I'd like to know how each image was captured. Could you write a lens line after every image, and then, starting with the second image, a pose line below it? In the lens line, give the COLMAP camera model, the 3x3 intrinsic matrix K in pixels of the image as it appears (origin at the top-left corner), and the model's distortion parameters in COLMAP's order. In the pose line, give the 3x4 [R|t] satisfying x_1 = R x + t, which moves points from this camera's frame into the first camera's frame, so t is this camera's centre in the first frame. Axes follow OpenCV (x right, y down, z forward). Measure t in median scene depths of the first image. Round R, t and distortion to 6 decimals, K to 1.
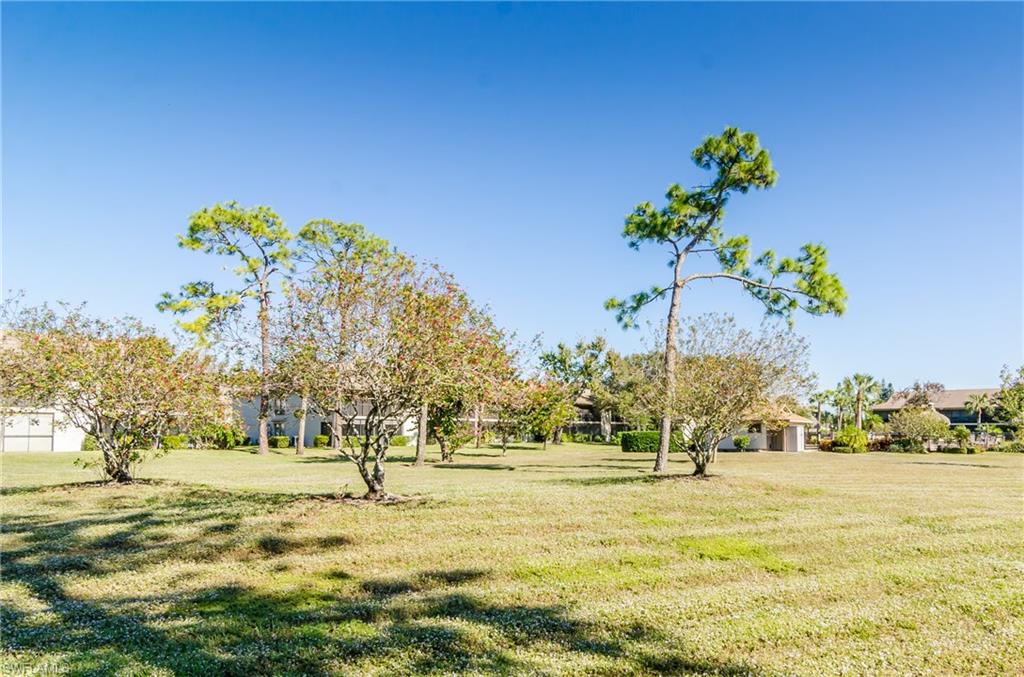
lens RADIAL K [[655.8, 0, 512.0], [0, 655.8, 338.5], [0, 0, 1]] dist [-0.004998, -0.000420]
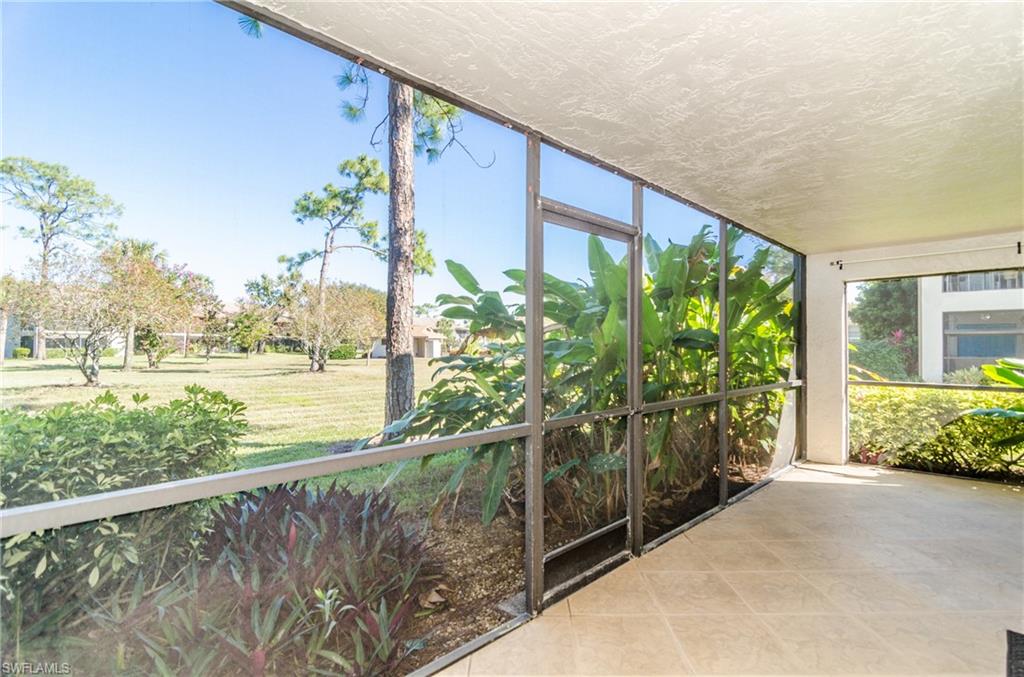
lens RADIAL K [[501.0, 0, 471.9], [0, 501.0, 331.6], [0, 0, 1]] dist [0.000870, 0.001719]
pose [[0.895464, 0.012540, 0.444956, 0.021536], [-0.063945, 0.992859, 0.100708, -0.020669], [-0.440516, -0.118633, 0.889872, -0.133932]]
